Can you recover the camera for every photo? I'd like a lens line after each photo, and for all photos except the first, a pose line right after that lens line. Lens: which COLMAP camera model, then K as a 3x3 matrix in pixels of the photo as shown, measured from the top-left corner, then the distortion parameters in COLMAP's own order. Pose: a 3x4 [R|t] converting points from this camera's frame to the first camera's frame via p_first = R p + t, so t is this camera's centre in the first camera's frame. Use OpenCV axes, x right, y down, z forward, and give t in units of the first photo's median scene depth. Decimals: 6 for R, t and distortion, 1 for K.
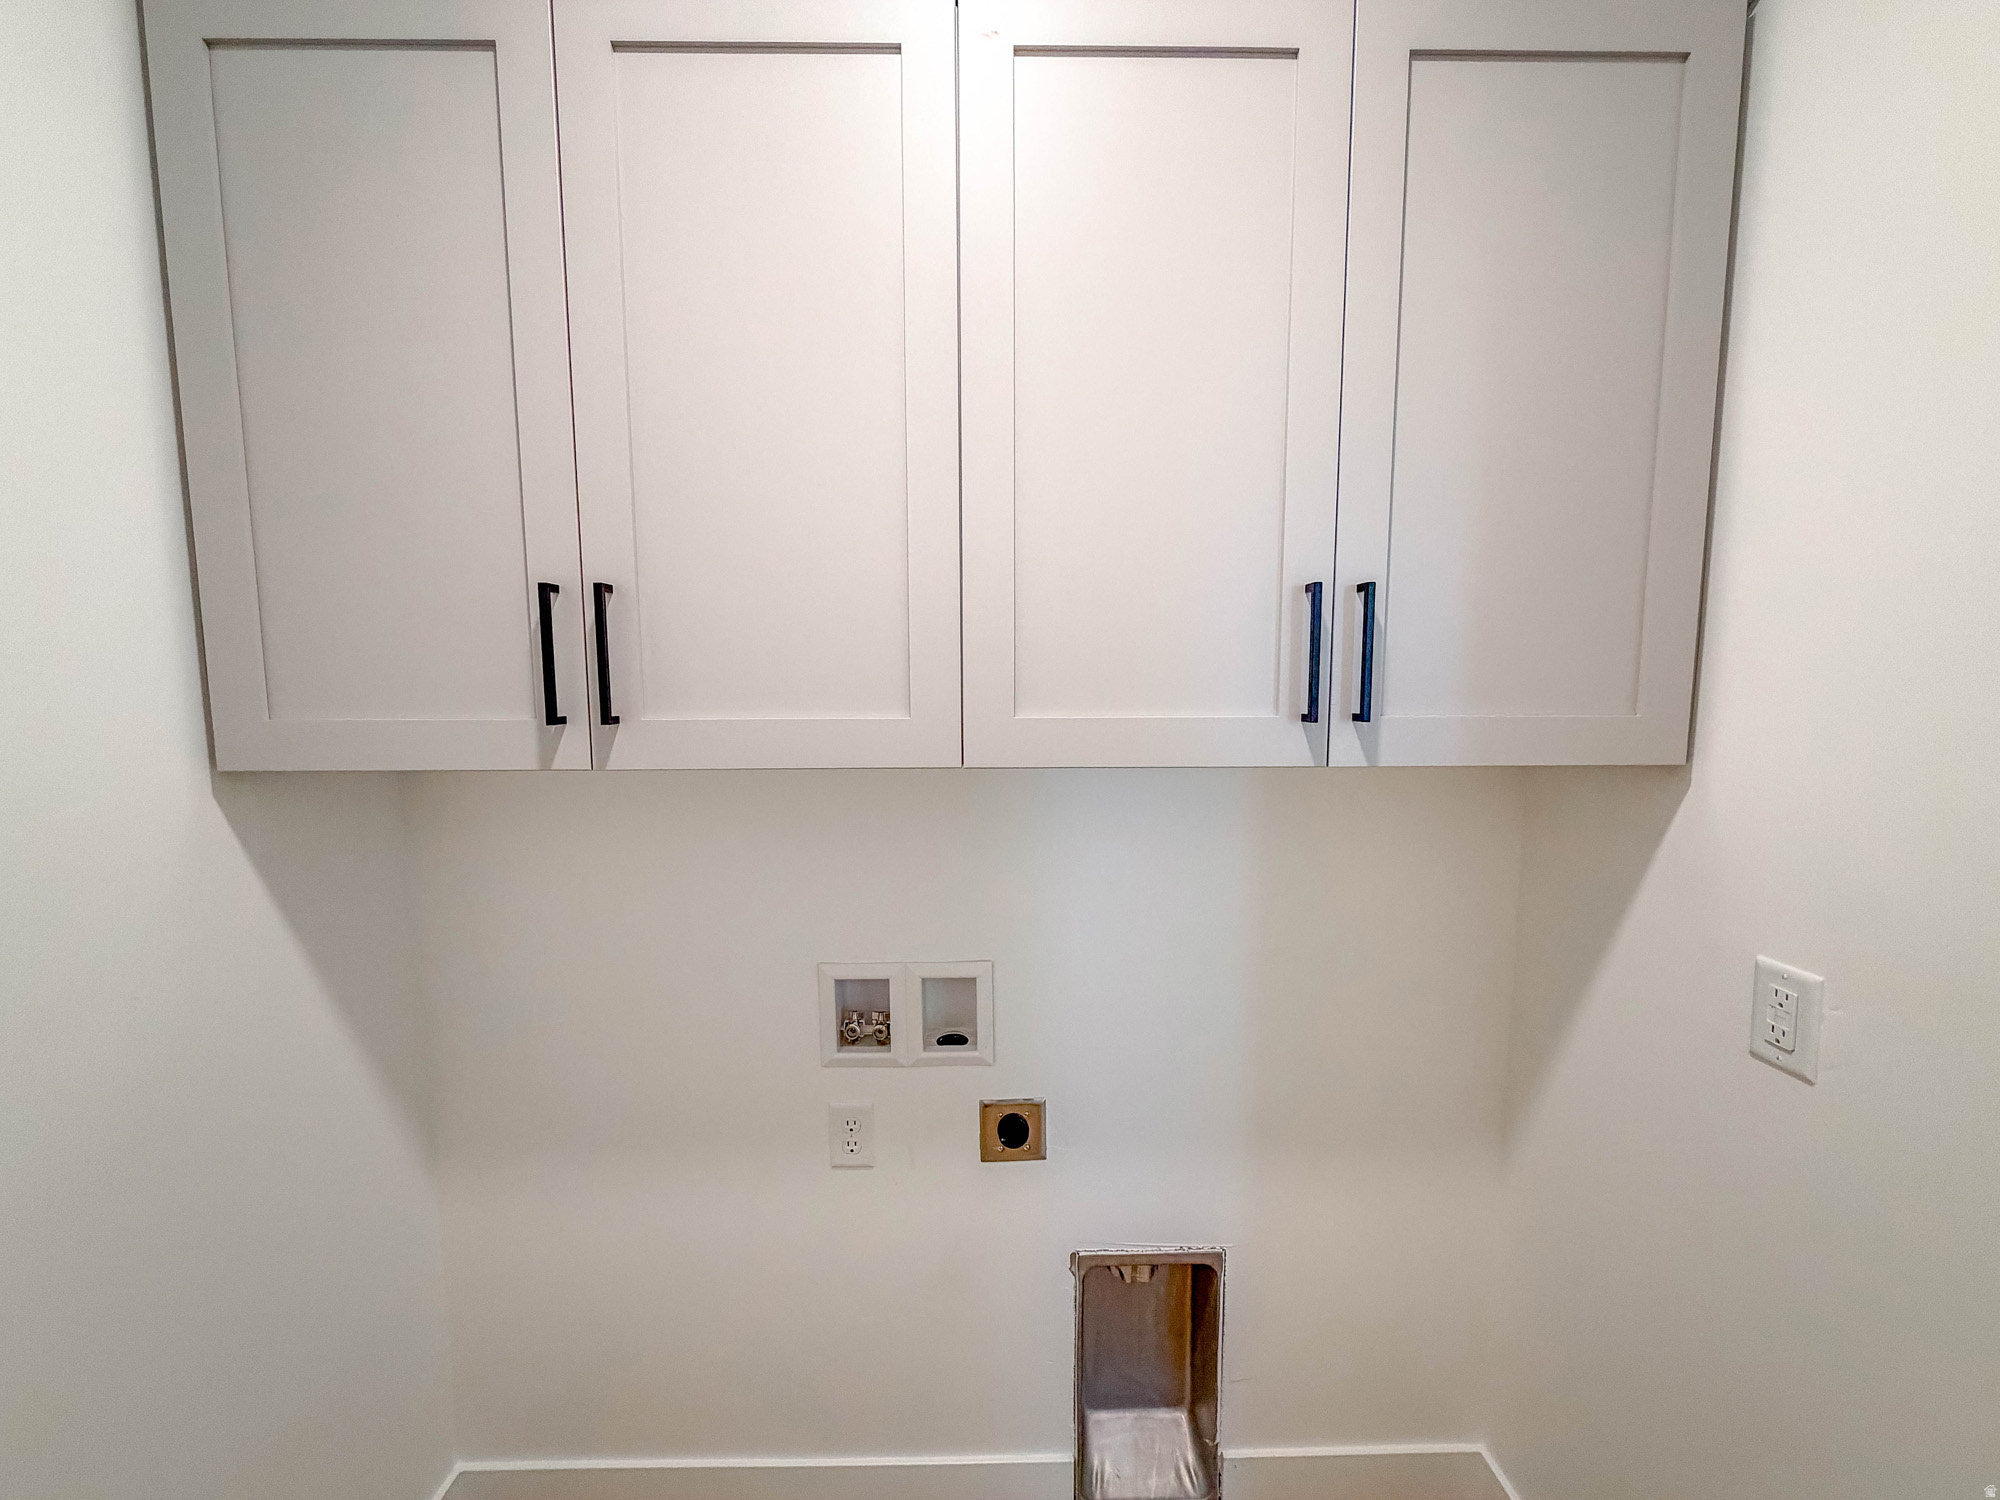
lens RADIAL K [[808.9, 0, 1007.1], [0, 808.9, 751.0], [0, 0, 1]] dist [-0.000322, -0.000346]
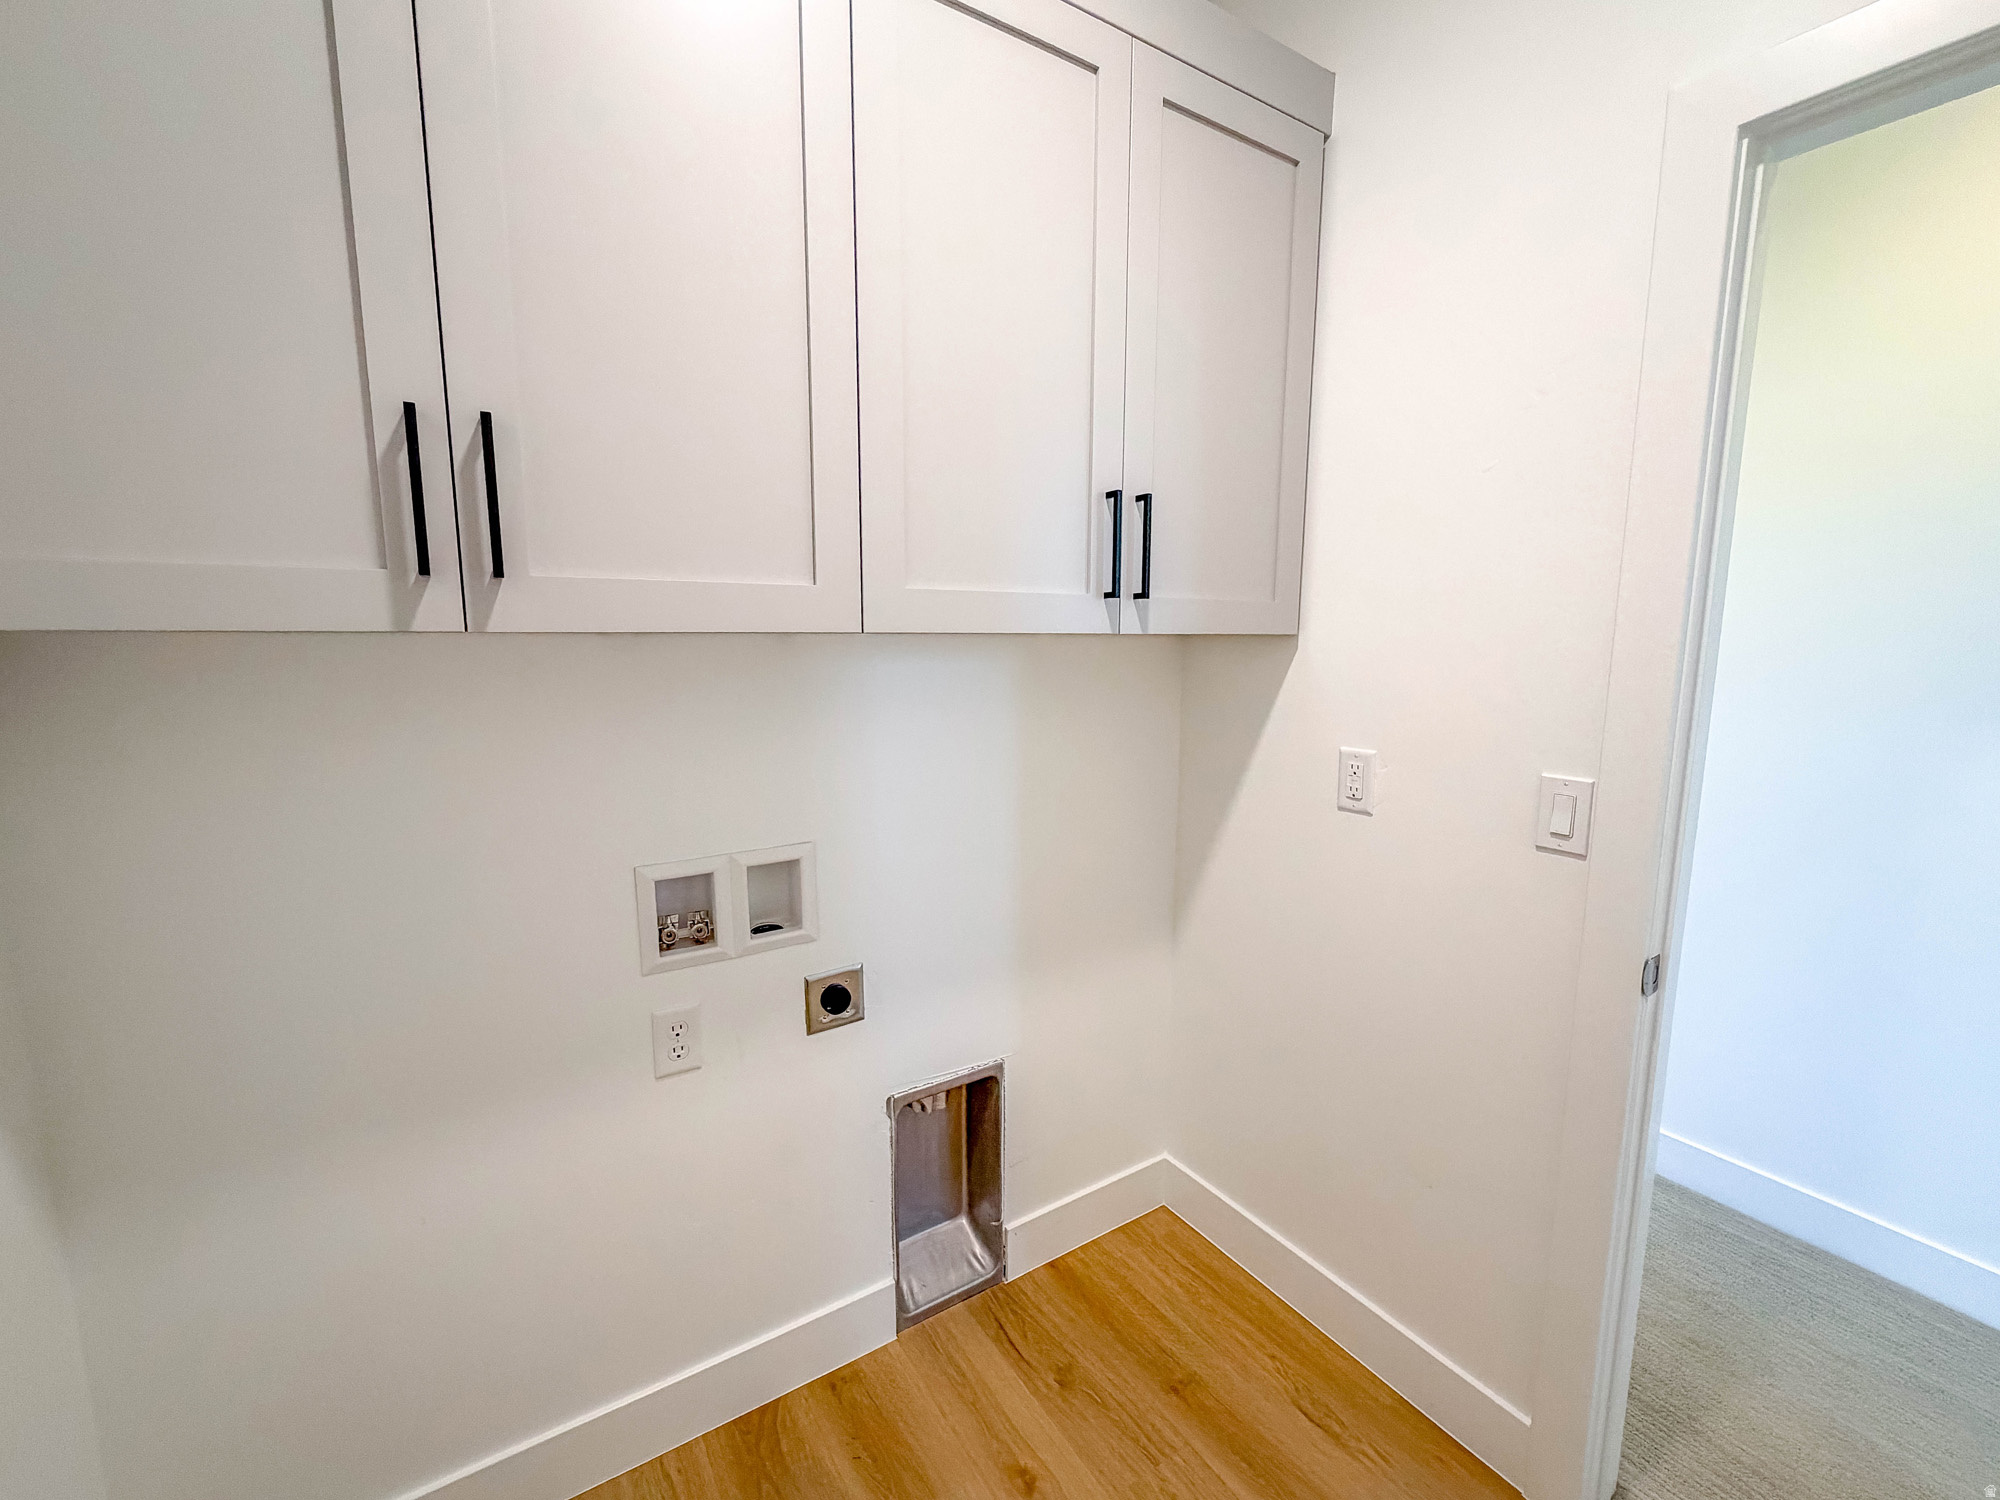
lens RADIAL K [[824.1, 0, 1004.8], [0, 824.1, 746.7], [0, 0, 1]] dist [0.002256, 0.000241]
pose [[0.851087, -0.067657, 0.520647, -0.353599], [0.048940, 0.997568, 0.049631, 0.094585], [-0.522738, -0.016760, 0.852328, -0.042691]]
